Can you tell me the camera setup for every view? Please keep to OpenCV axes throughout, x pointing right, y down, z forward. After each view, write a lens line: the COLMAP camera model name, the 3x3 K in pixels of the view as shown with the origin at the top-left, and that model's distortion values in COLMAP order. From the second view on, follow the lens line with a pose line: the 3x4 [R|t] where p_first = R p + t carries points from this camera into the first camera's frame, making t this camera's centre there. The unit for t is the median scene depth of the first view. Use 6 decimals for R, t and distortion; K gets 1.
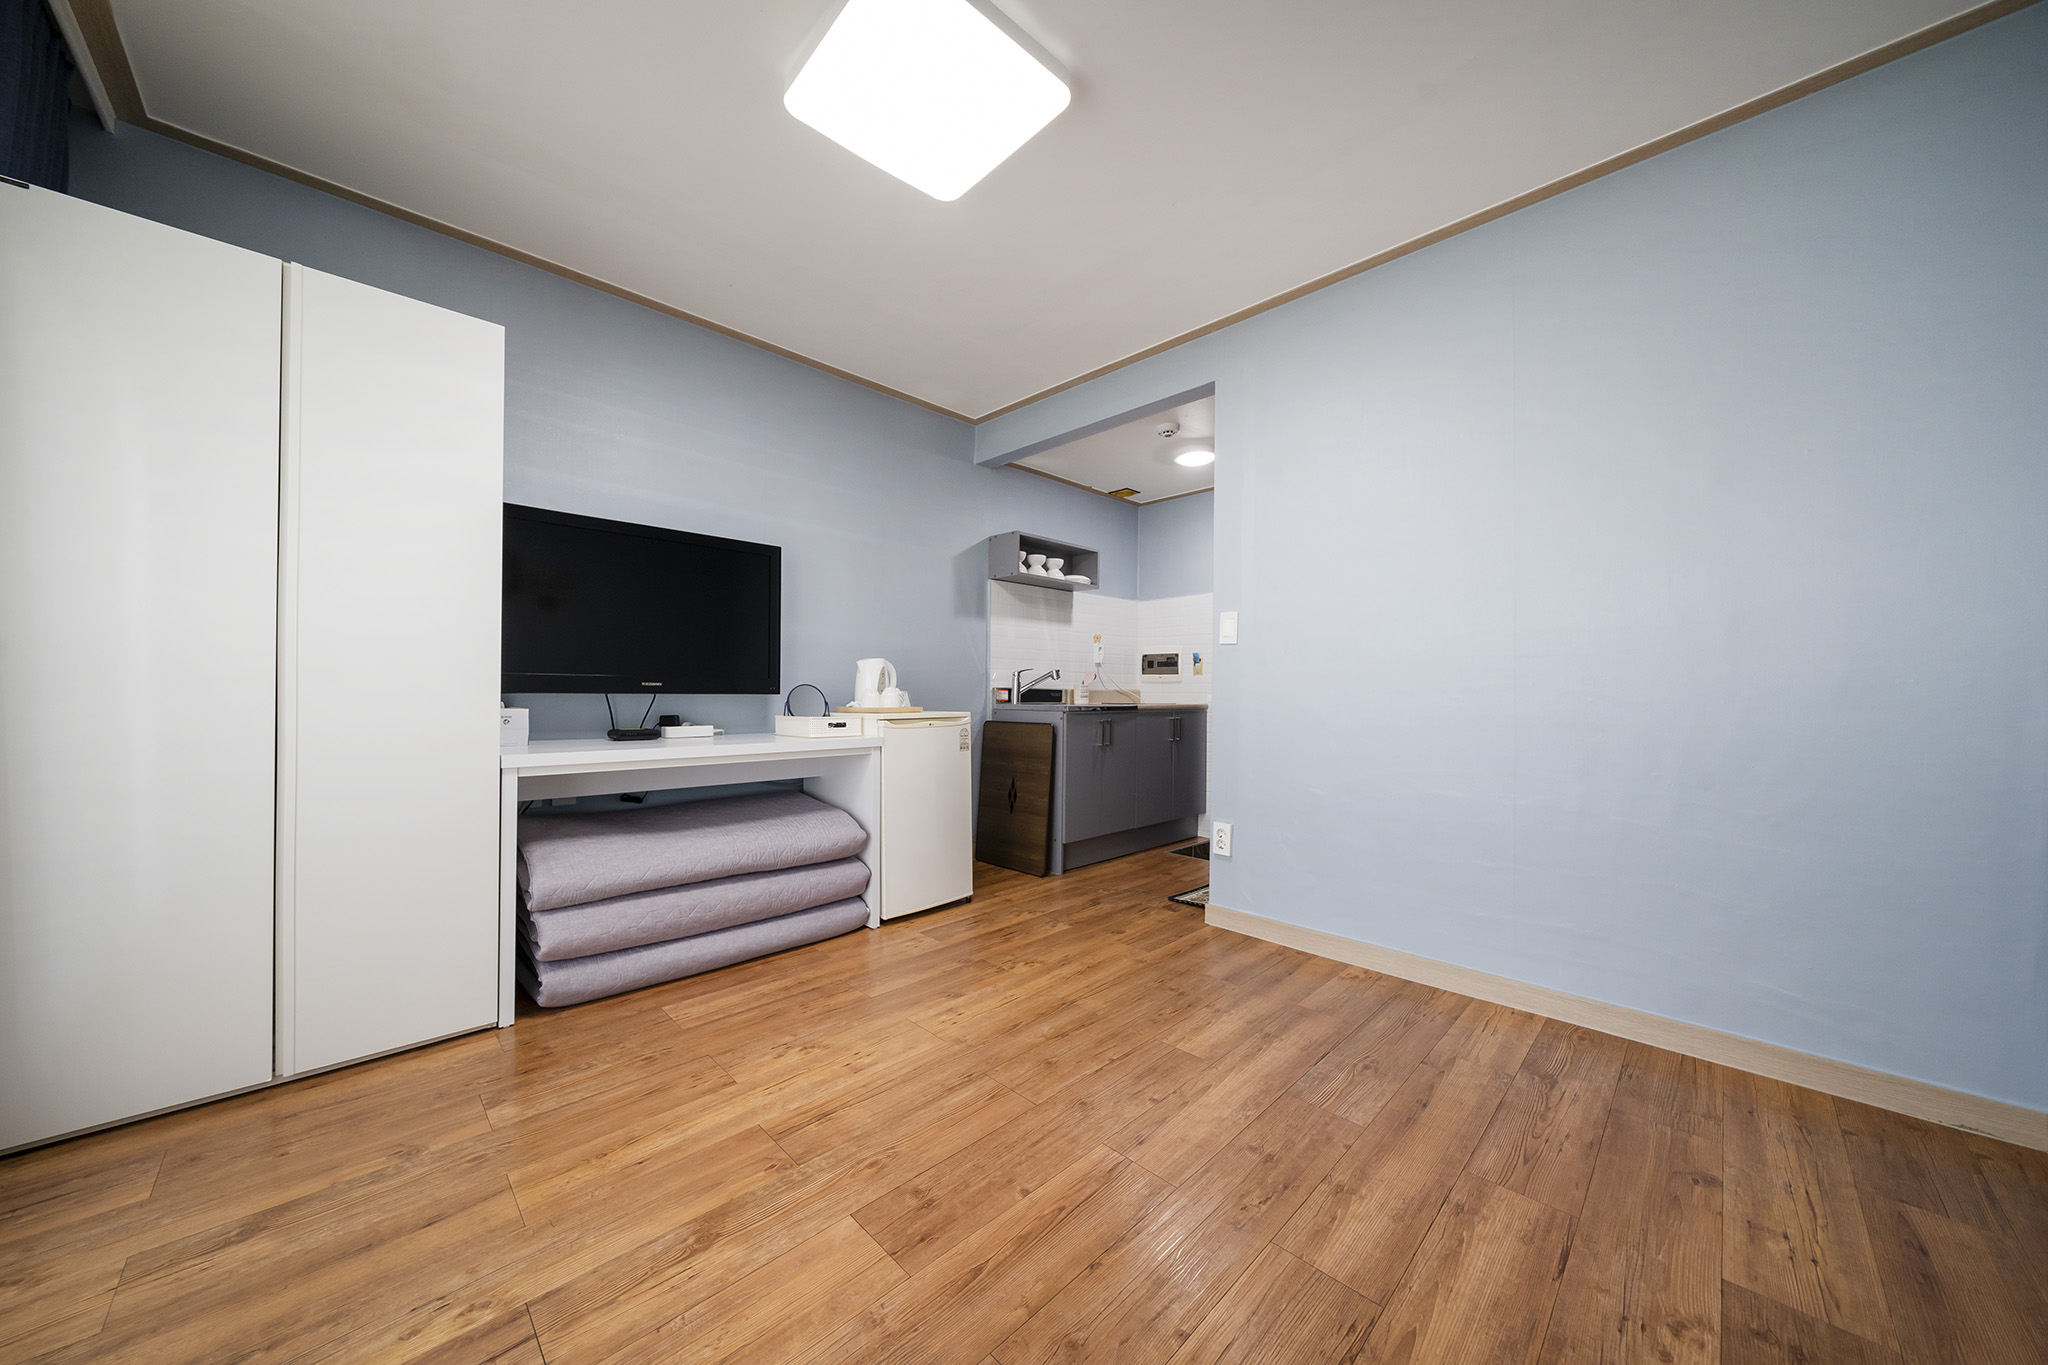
lens RADIAL K [[681.5, 0, 1024.0], [0, 681.5, 682.5], [0, 0, 1]] dist [-0.000886, -0.000104]
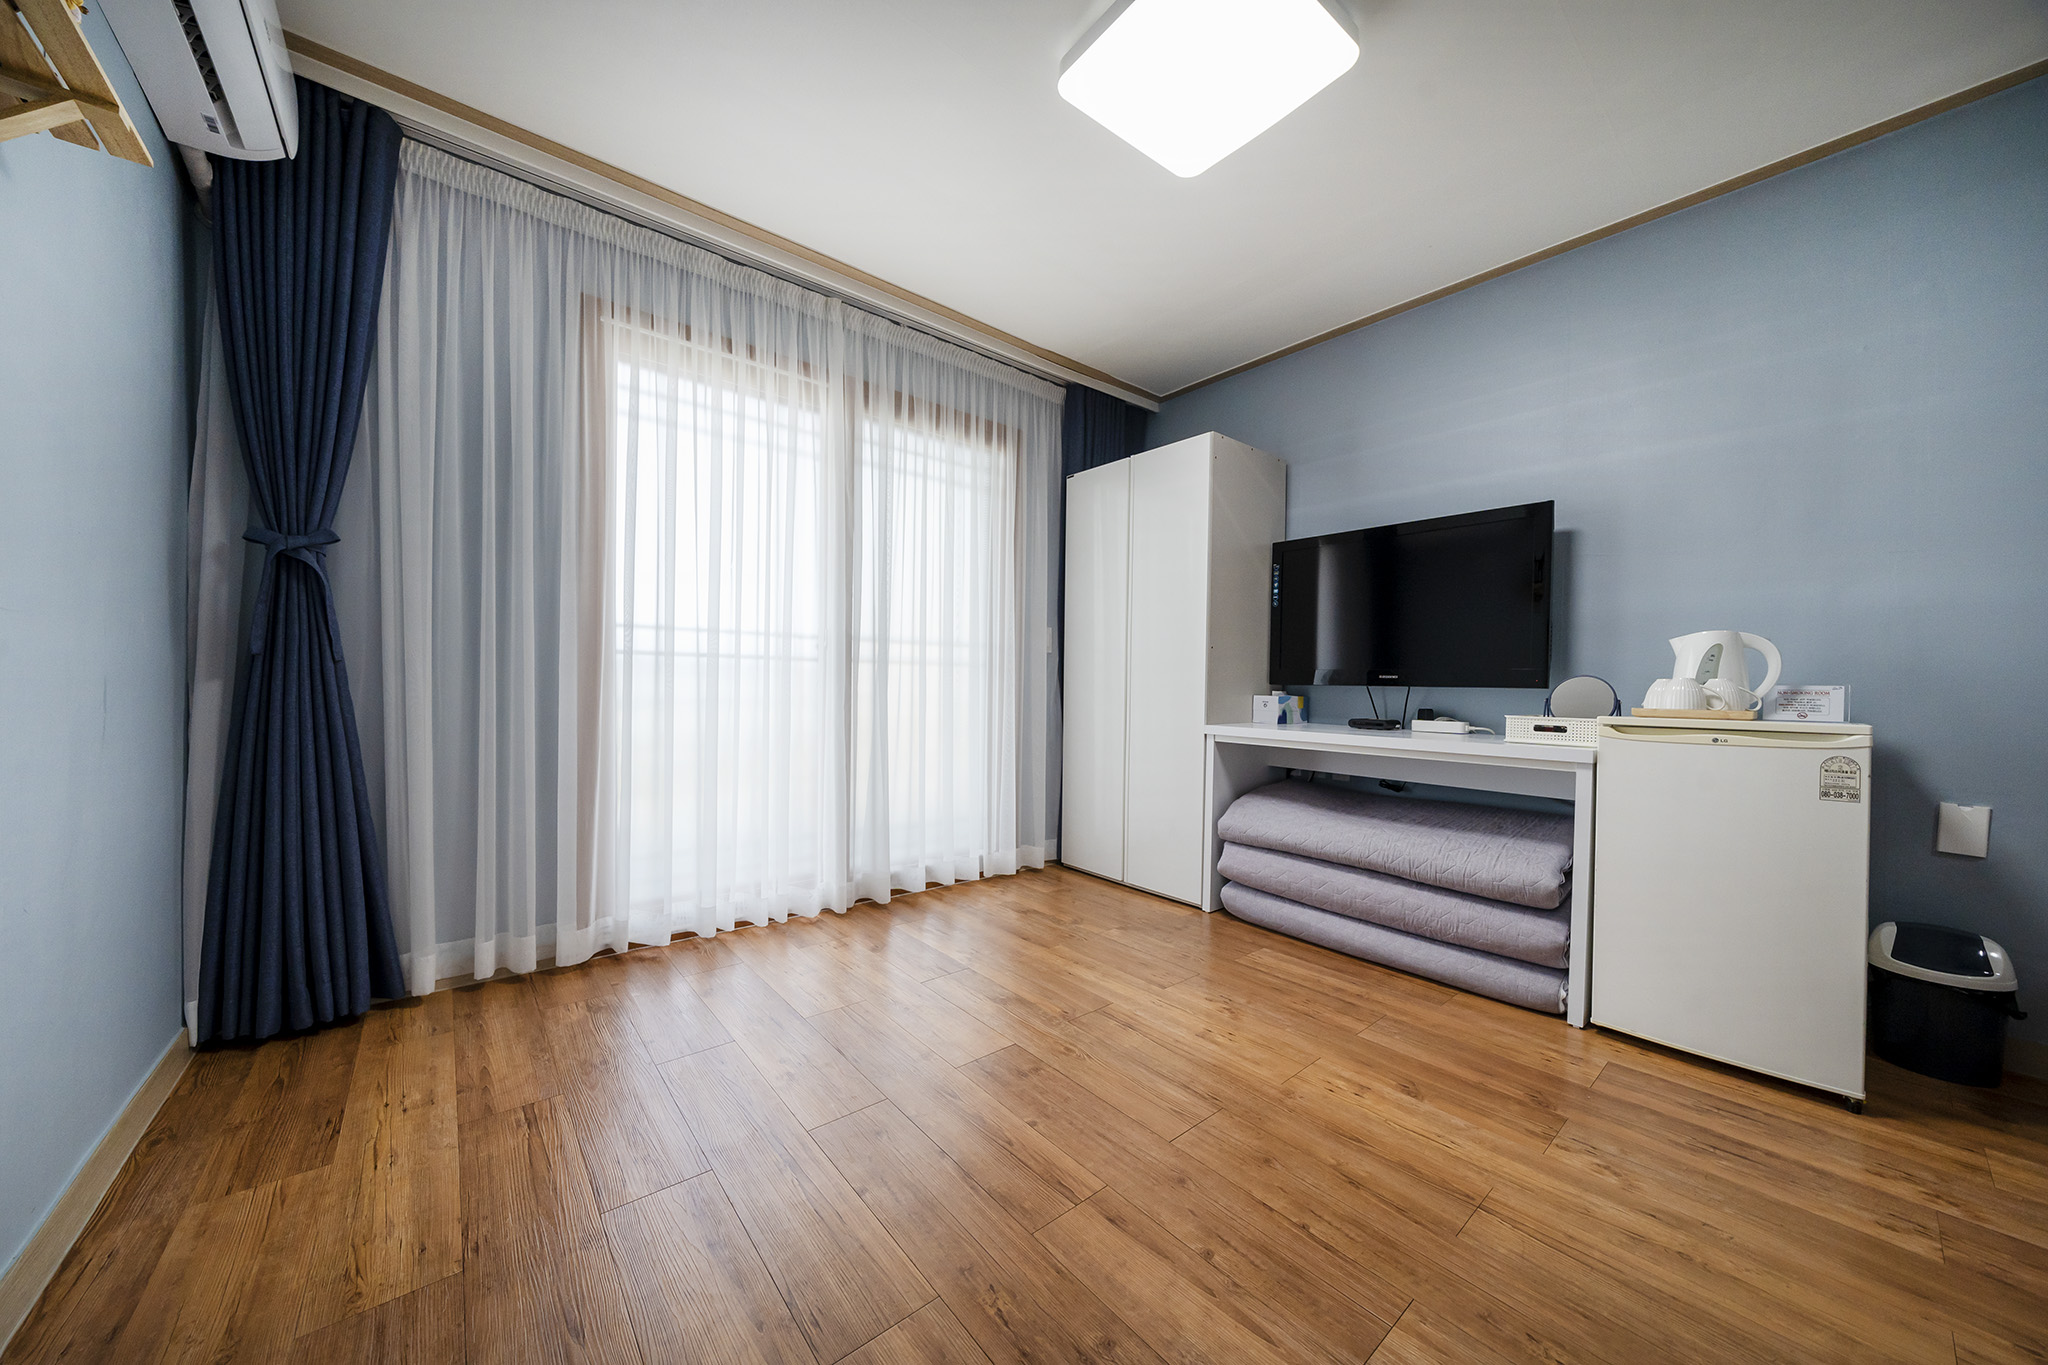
lens RADIAL K [[699.0, 0, 1024.0], [0, 699.0, 682.5], [0, 0, 1]] dist [-0.000457, -0.000071]
pose [[-0.067874, -0.010651, -0.997637, 0.656593], [-0.003272, 0.999940, -0.010453, 0.028279], [0.997689, 0.002555, -0.067905, 0.614276]]
